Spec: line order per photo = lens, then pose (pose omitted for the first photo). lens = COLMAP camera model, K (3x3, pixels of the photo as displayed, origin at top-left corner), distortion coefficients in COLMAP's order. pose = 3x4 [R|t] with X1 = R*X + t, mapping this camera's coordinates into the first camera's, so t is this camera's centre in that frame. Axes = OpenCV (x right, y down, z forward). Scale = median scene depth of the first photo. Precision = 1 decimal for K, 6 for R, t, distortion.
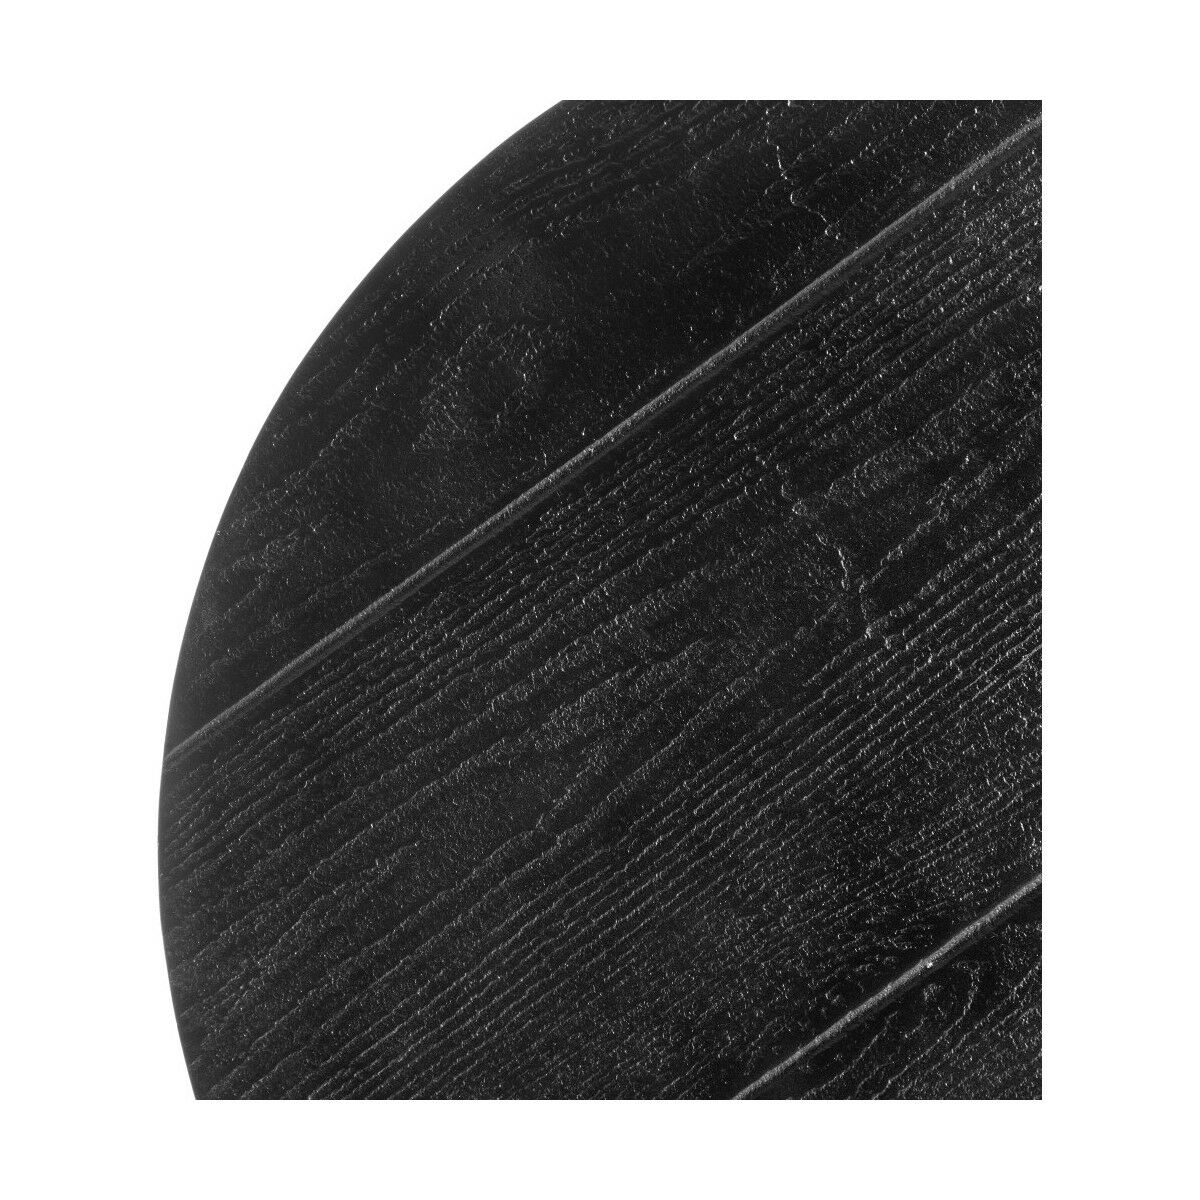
lens RADIAL K [[4500.7, 0, 600.2], [0, 4500.7, 600.7], [0, 0, 1]] dist [-0.105673, 0.000000]
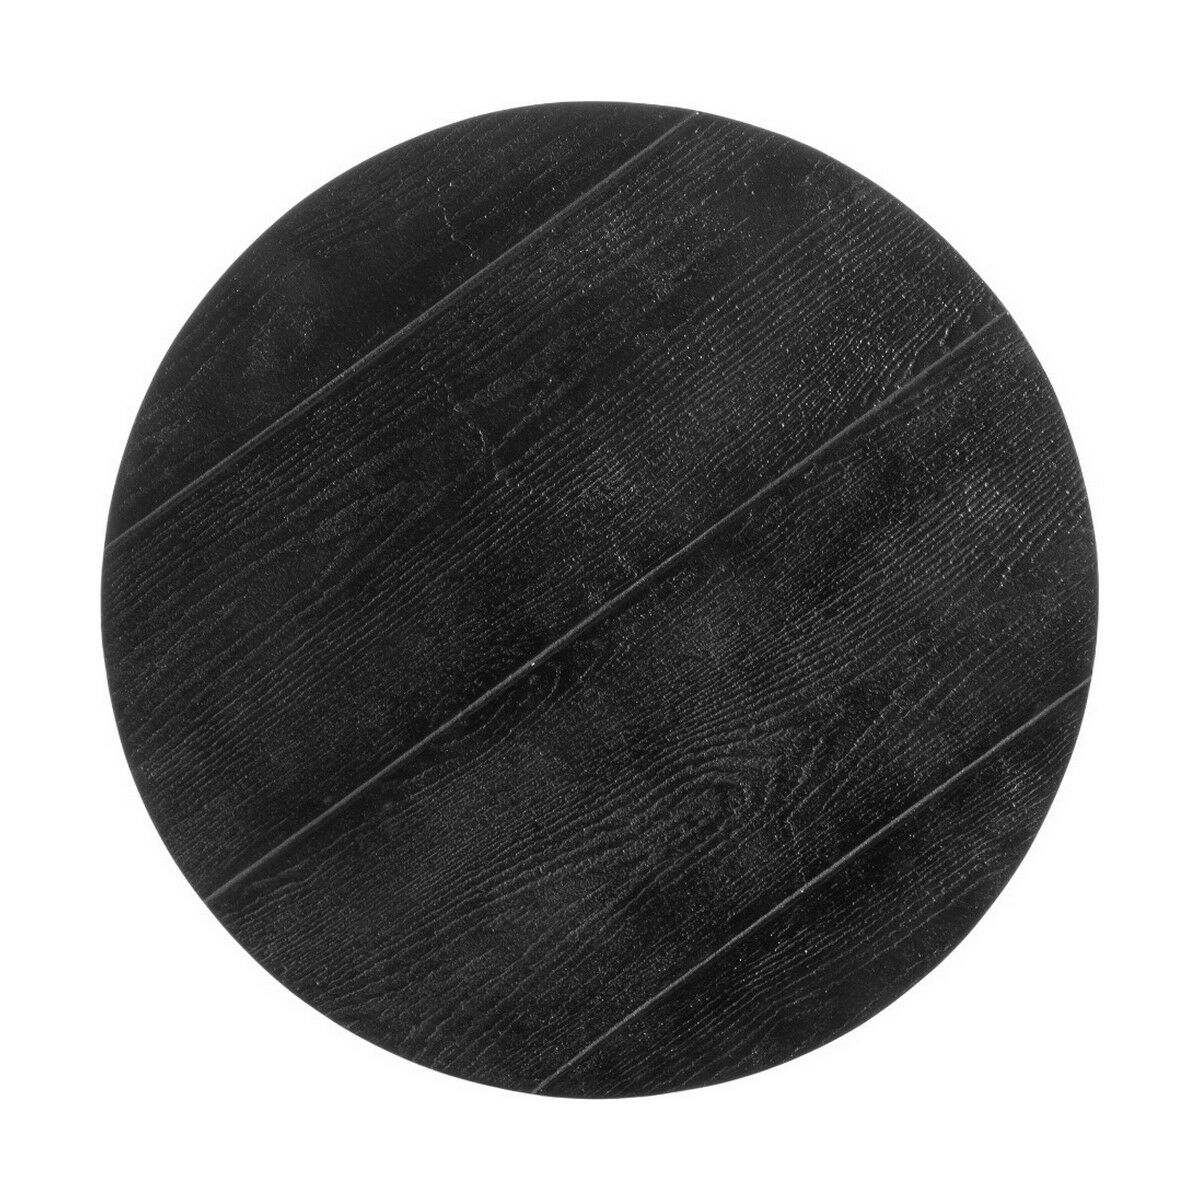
lens RADIAL K [[4500.7, 0, 600.6], [0, 4500.7, 598.8], [0, 0, 1]] dist [-0.105673, 0.000000]
pose [[0.997806, -0.005559, 0.065969, -0.017928], [0.004797, 0.999920, 0.011711, 0.034921], [-0.066029, -0.011369, 0.997753, -0.799027]]
